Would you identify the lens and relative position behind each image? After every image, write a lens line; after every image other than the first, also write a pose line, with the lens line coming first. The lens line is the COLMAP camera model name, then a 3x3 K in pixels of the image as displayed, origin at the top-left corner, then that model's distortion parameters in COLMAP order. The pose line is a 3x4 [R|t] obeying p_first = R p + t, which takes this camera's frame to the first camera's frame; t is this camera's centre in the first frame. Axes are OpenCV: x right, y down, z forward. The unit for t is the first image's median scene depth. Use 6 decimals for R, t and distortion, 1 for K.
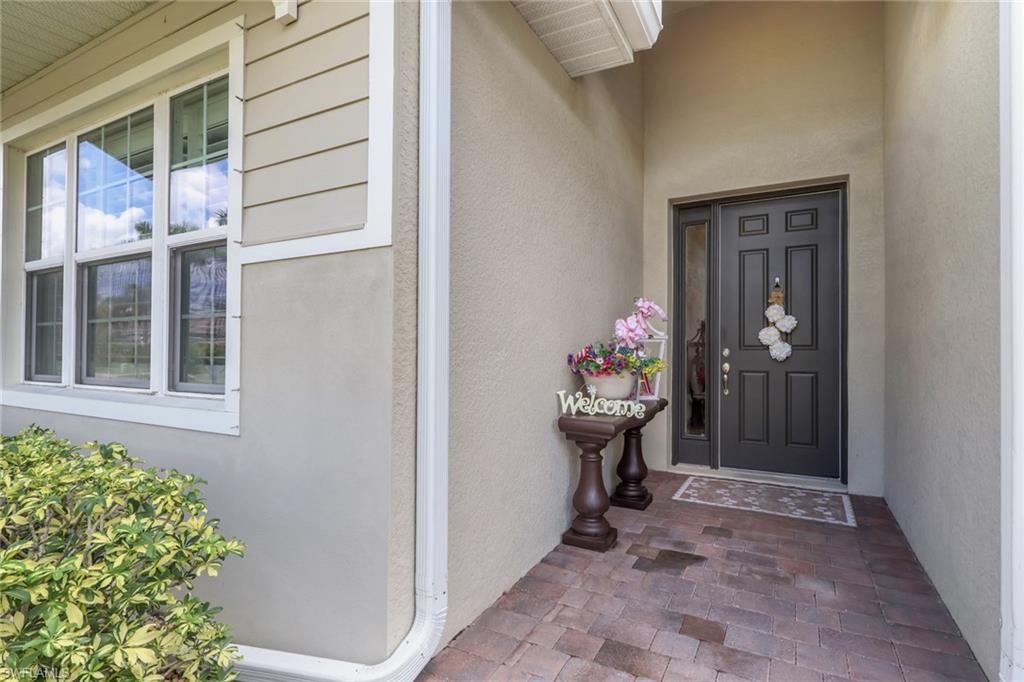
lens RADIAL K [[493.1, 0, 512.0], [0, 493.1, 341.9], [0, 0, 1]] dist [0.000285, 0.000013]
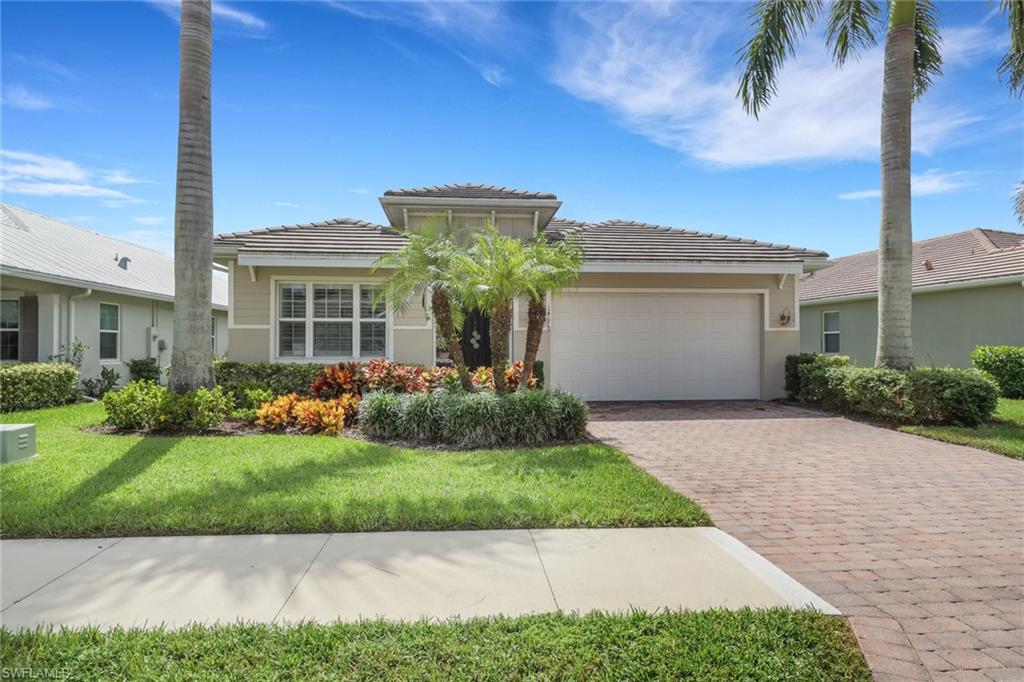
lens RADIAL K [[570.3, 0, 511.8], [0, 570.3, 340.9], [0, 0, 1]] dist [-0.000005, 0.000000]
pose [[0.839214, -0.000328, 0.543802, -1.216674], [-0.004090, 0.999968, 0.006915, -0.039591], [-0.543787, -0.008028, 0.839185, -2.127645]]
